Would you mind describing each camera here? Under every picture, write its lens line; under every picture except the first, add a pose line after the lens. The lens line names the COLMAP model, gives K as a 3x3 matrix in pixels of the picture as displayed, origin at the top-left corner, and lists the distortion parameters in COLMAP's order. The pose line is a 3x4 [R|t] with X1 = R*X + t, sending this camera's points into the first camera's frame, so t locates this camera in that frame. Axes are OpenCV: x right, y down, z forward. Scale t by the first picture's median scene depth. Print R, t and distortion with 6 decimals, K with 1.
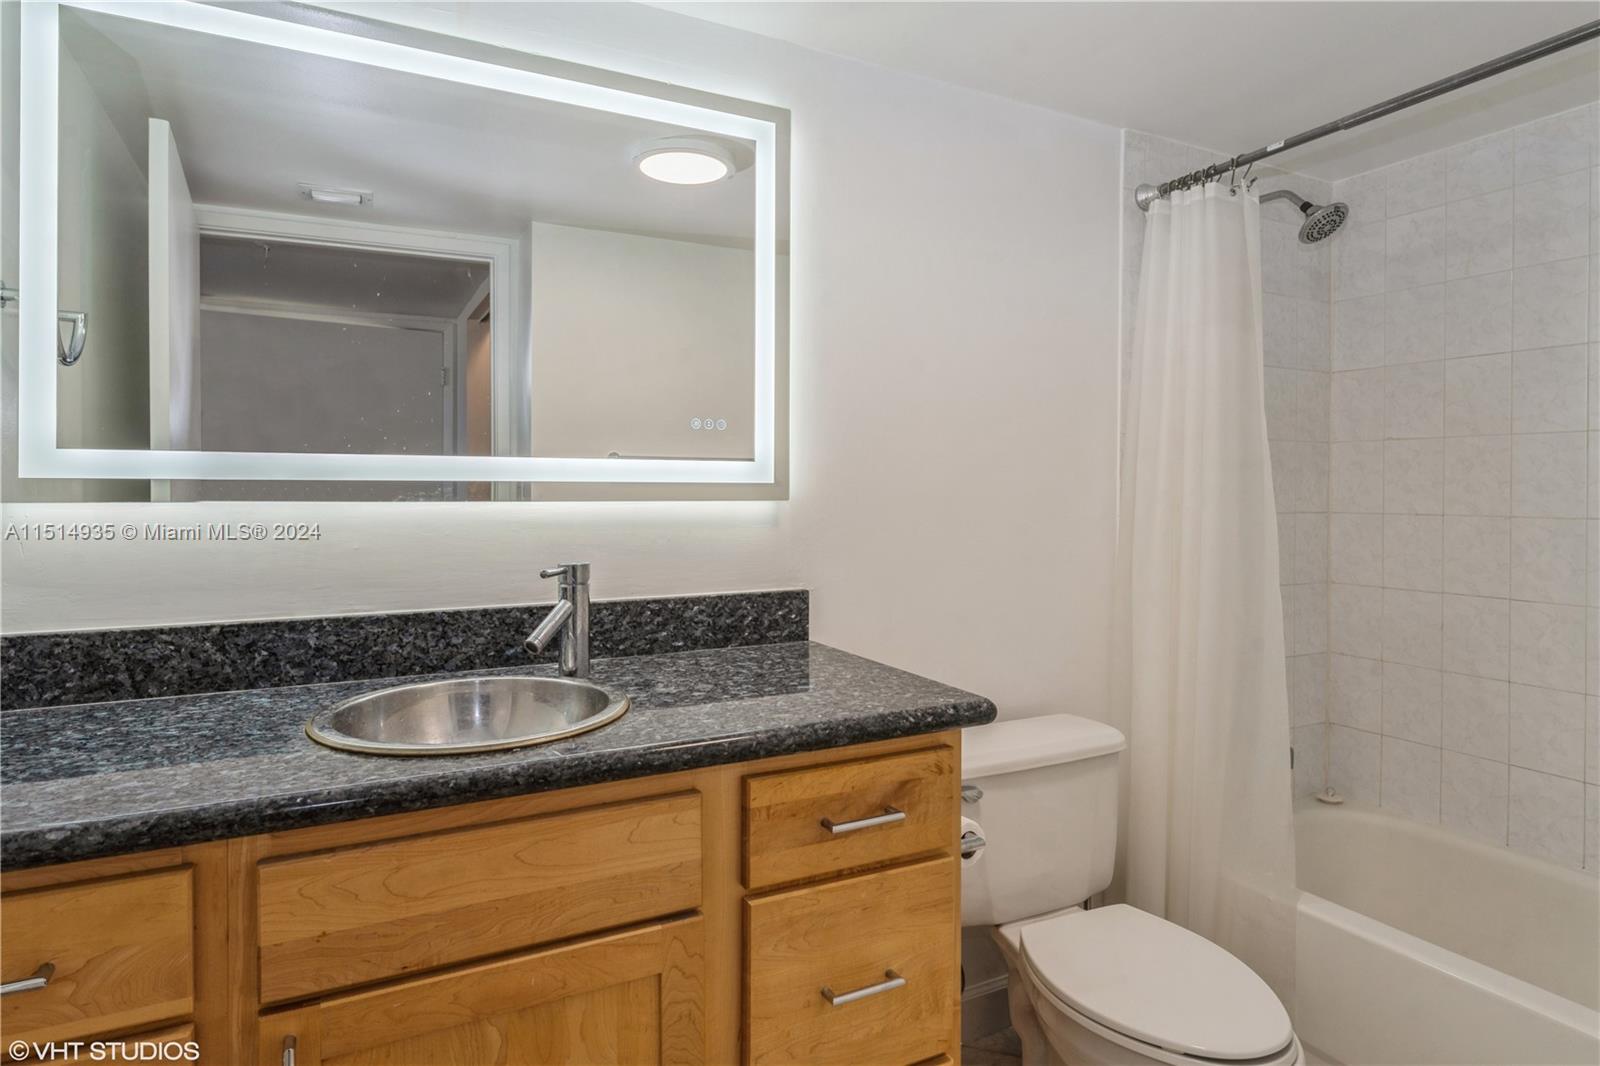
lens RADIAL K [[901.7, 0, 798.4], [0, 901.7, 504.8], [0, 0, 1]] dist [-0.001281, -0.000714]
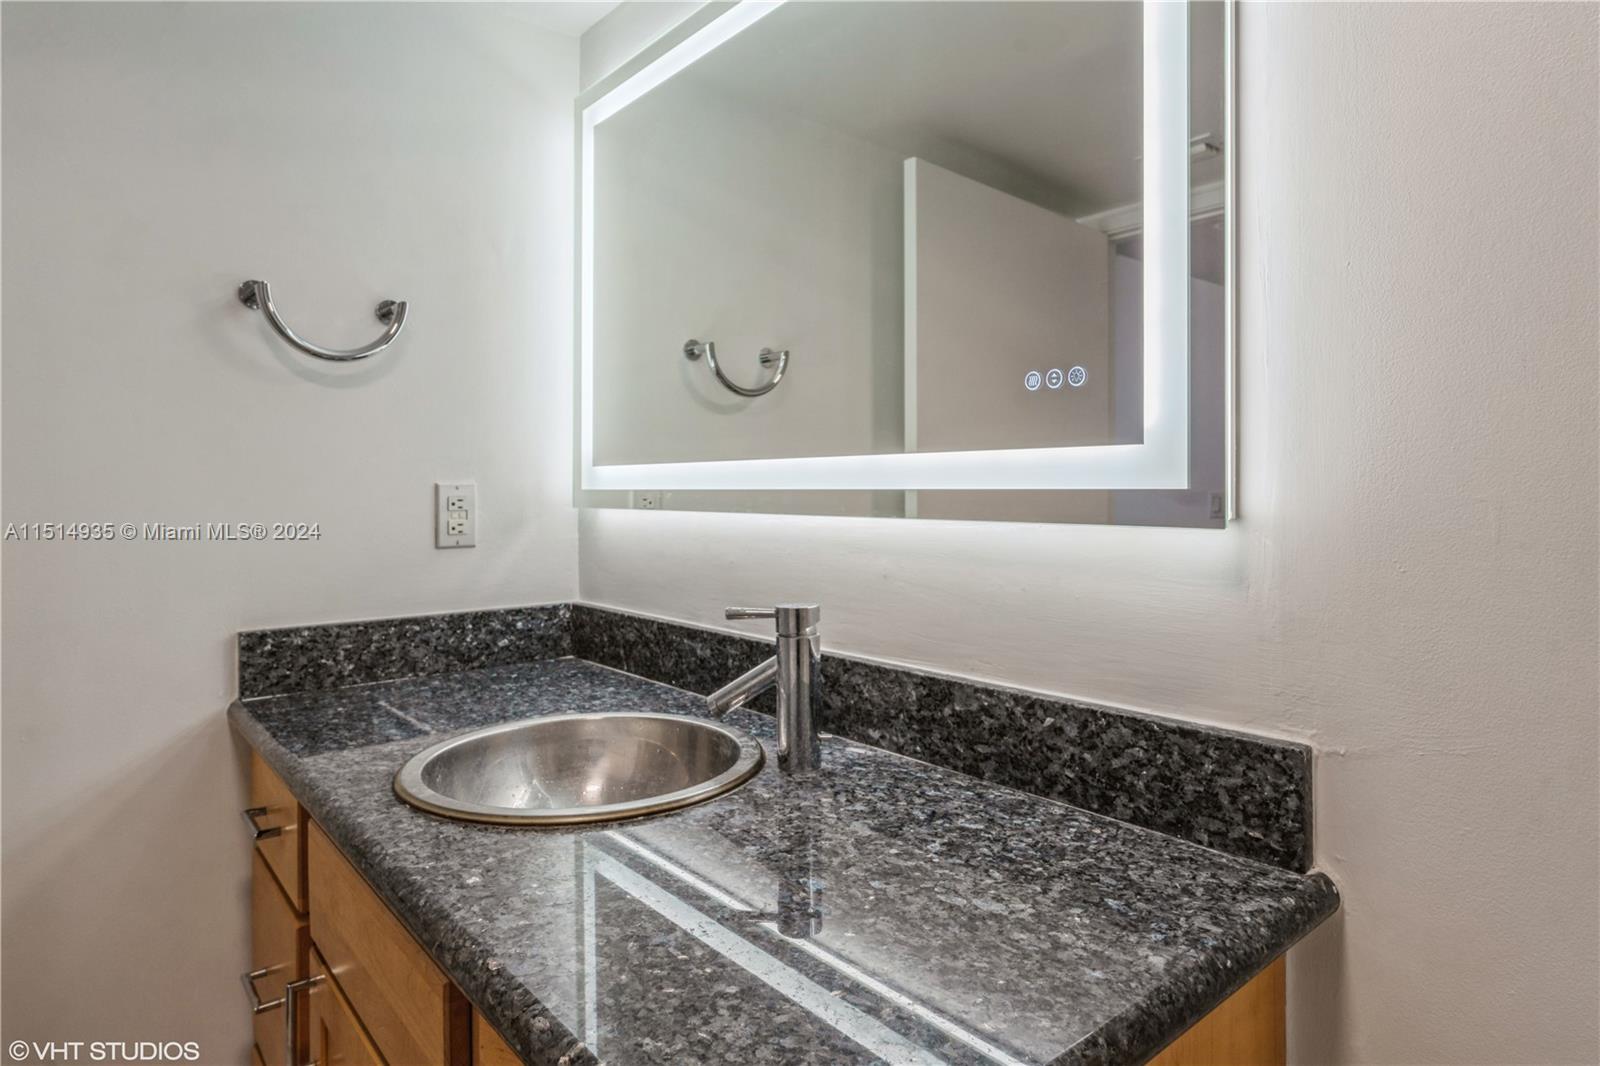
lens RADIAL K [[901.7, 0, 798.4], [0, 901.7, 504.8], [0, 0, 1]] dist [-0.001281, -0.000714]
pose [[0.228326, 0.003617, -0.973578, 0.373197], [-0.029443, 0.999561, -0.003191, -0.008838], [0.973139, 0.029393, 0.228333, 0.713231]]
